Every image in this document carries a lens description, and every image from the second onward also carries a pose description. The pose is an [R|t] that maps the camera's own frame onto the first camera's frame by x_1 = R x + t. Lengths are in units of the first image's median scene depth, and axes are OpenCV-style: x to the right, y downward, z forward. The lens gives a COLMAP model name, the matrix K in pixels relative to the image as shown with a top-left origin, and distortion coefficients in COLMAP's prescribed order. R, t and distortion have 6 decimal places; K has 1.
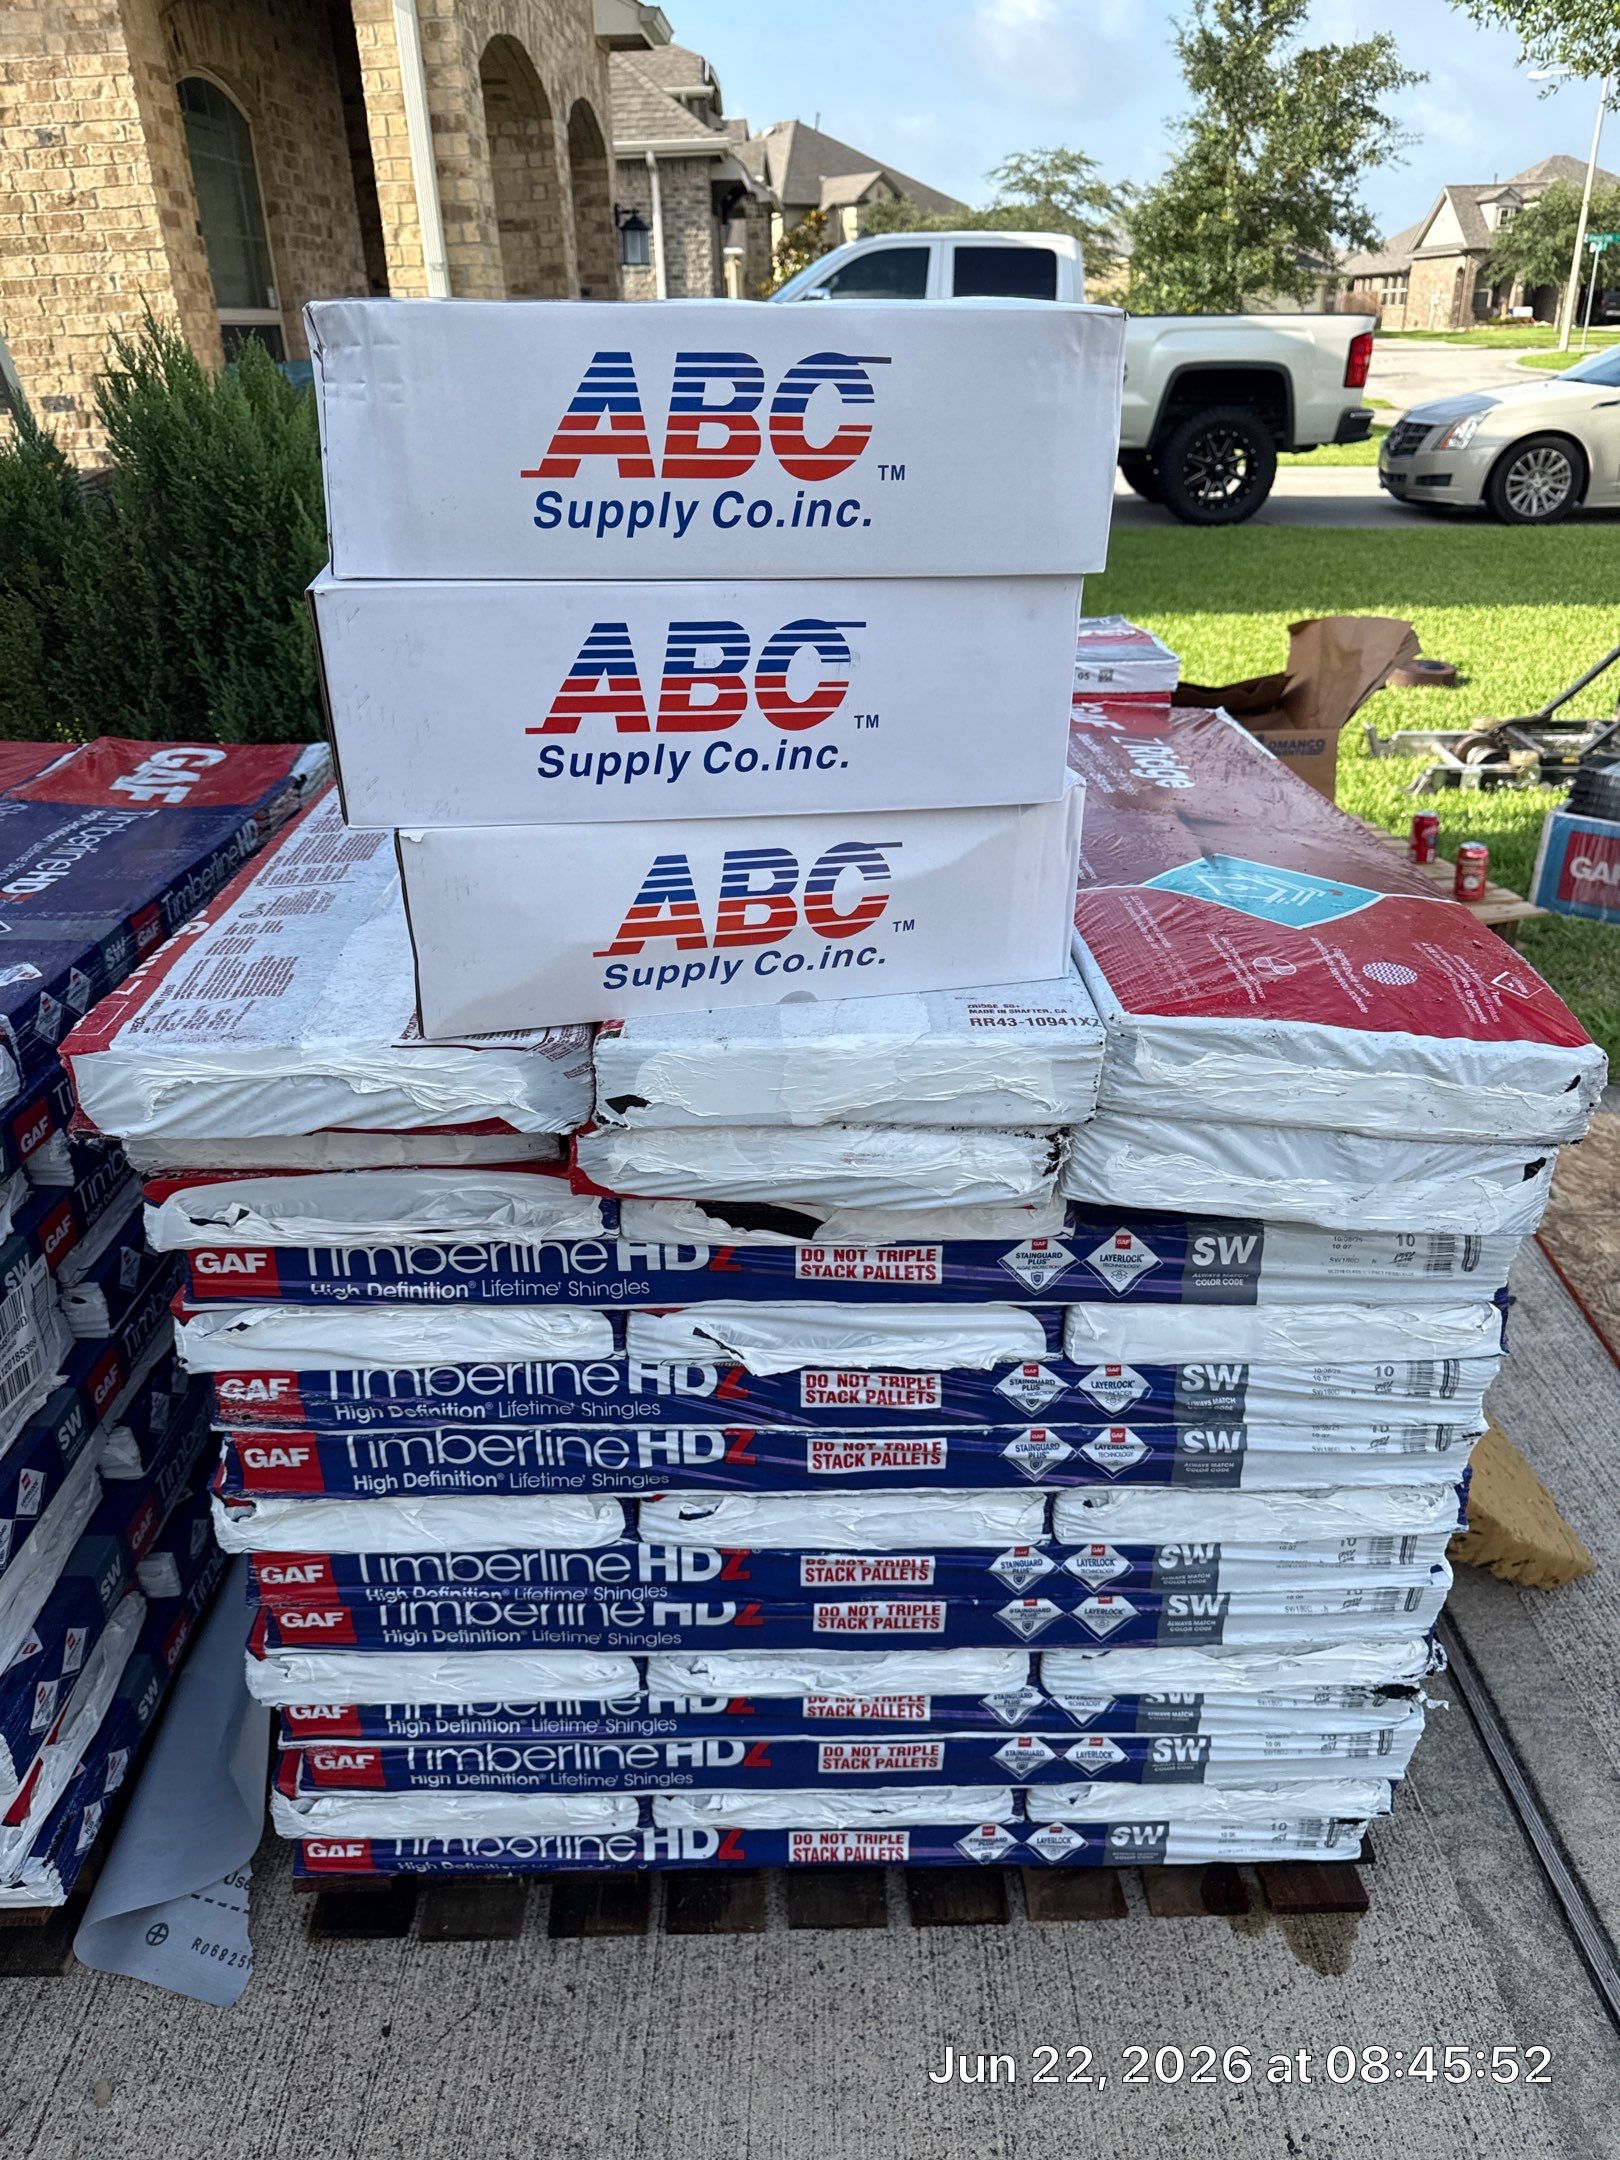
lens RADIAL K [[1460.6, 0, 803.8], [0, 1460.6, 1035.2], [0, 0, 1]] dist [0.107879, -0.124128]
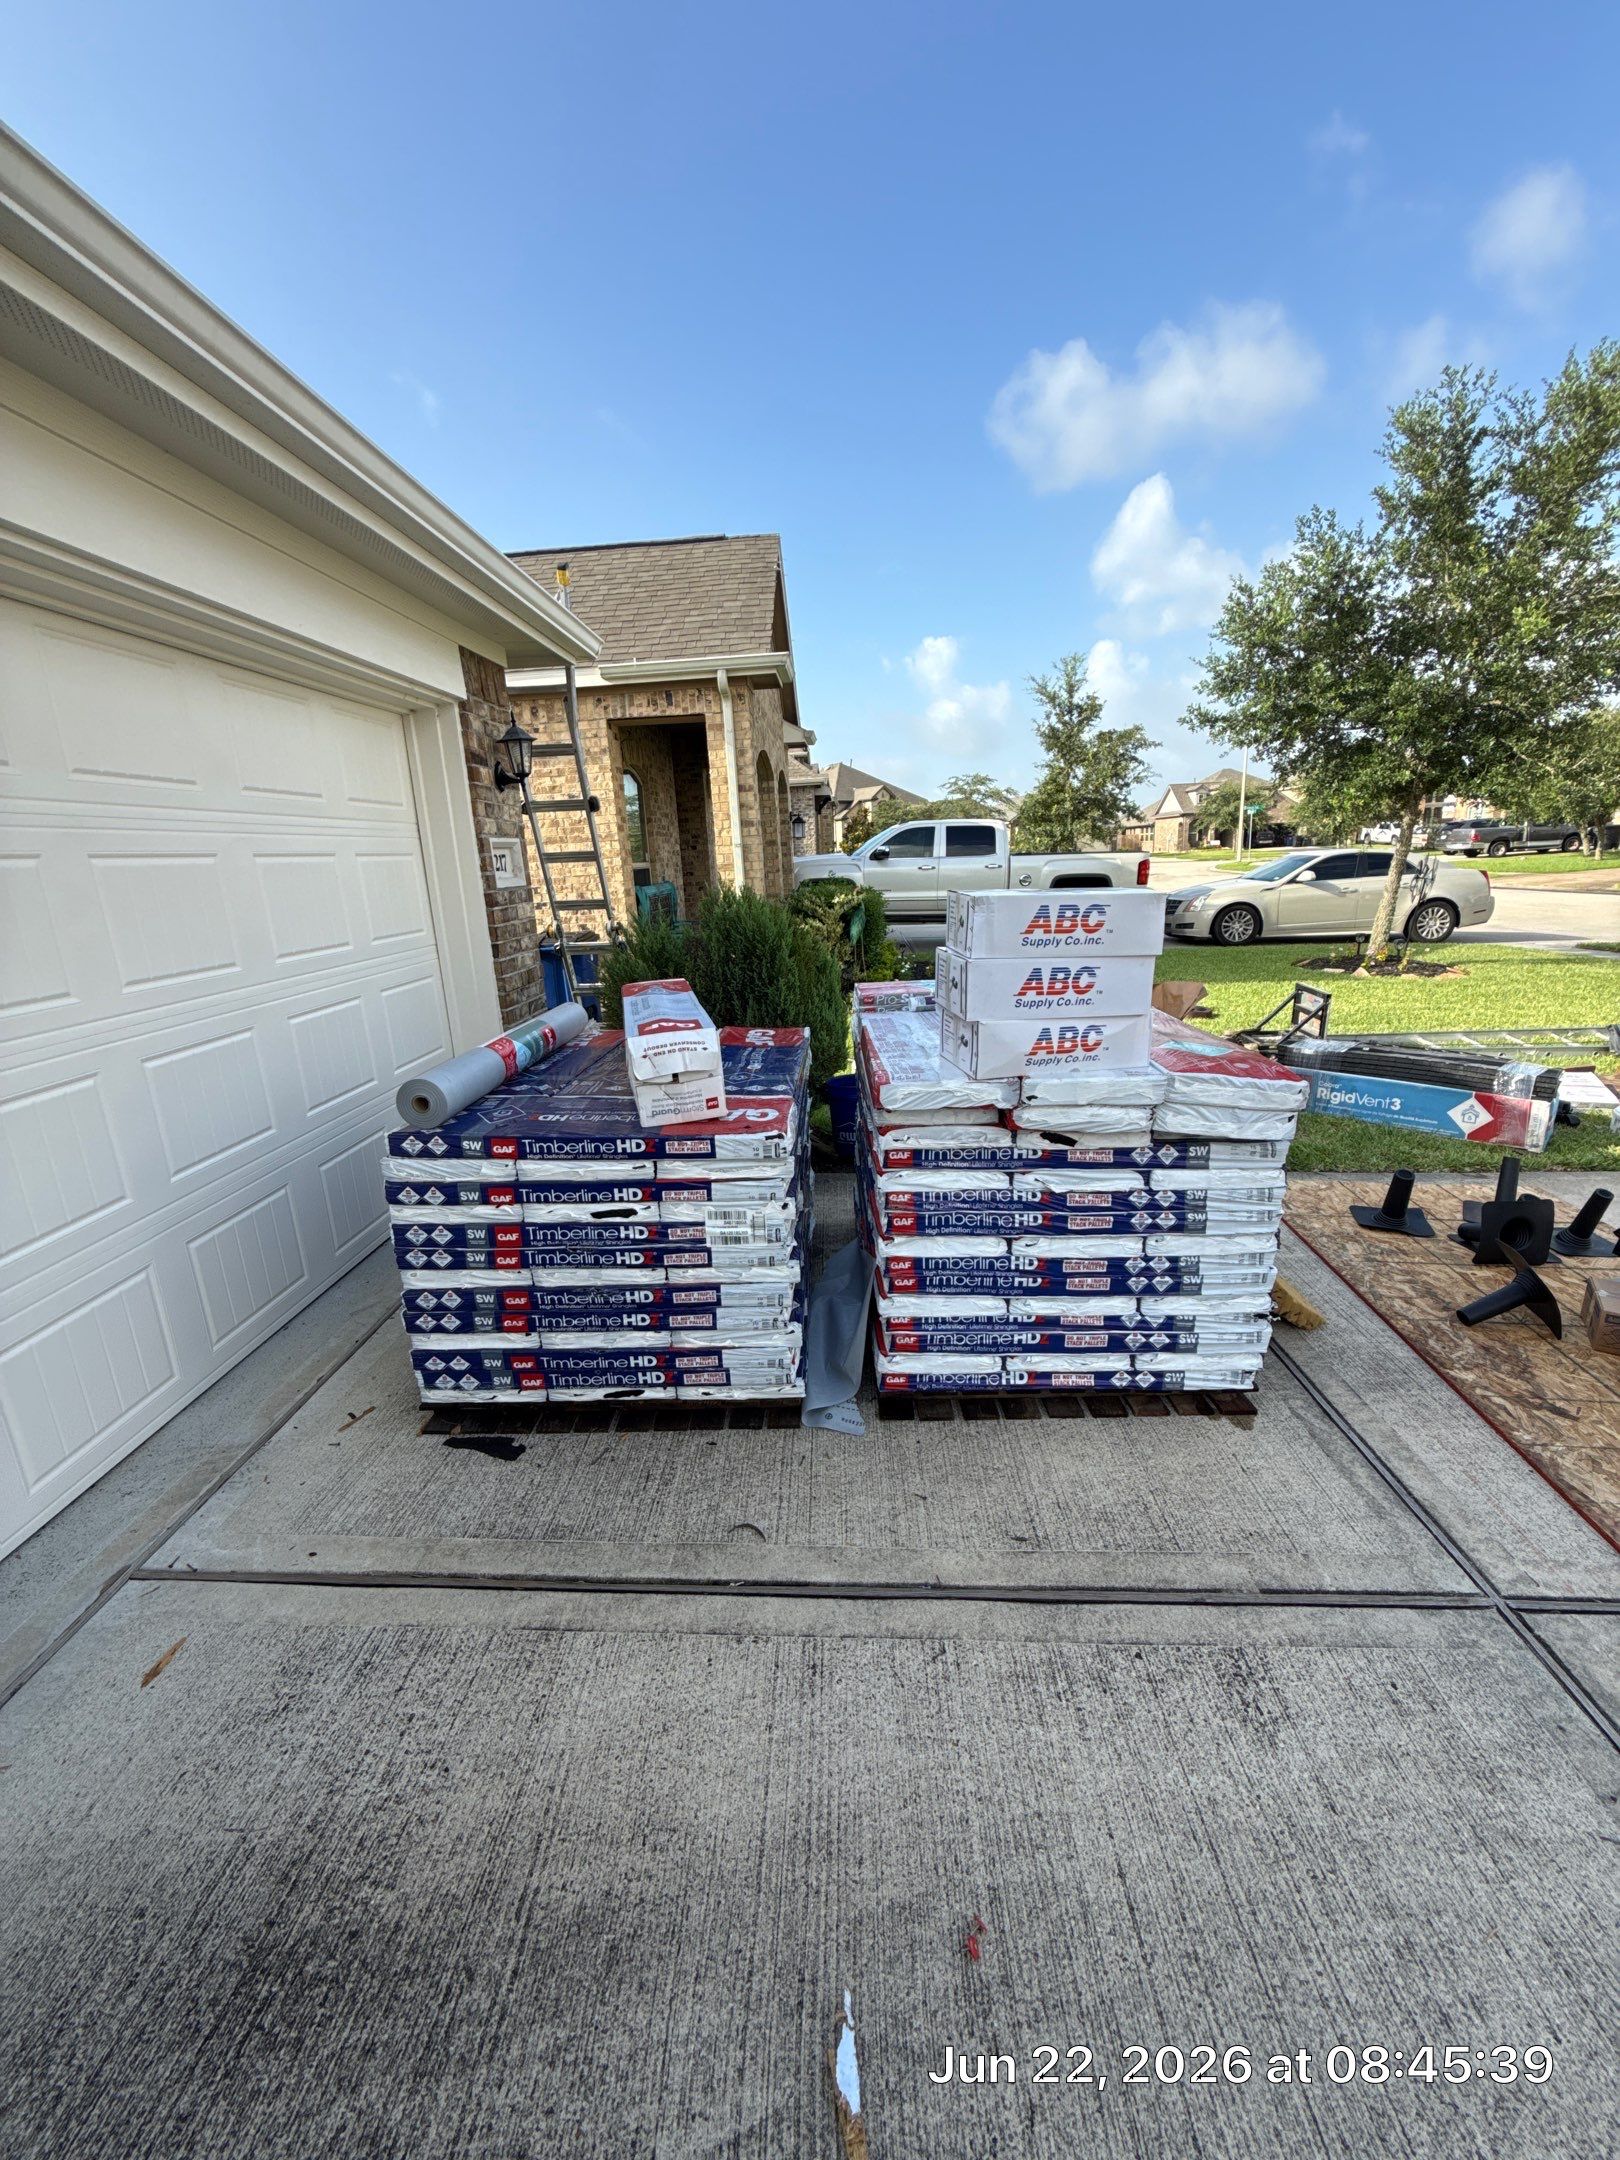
lens RADIAL K [[844.9, 0, 796.0], [0, 844.9, 1067.4], [0, 0, 1]] dist [0.018984, -0.007309]
pose [[0.999320, -0.010689, -0.035291, -0.489122], [0.003622, 0.980887, -0.194546, 0.293247], [0.036696, 0.194286, 0.980258, -0.834423]]
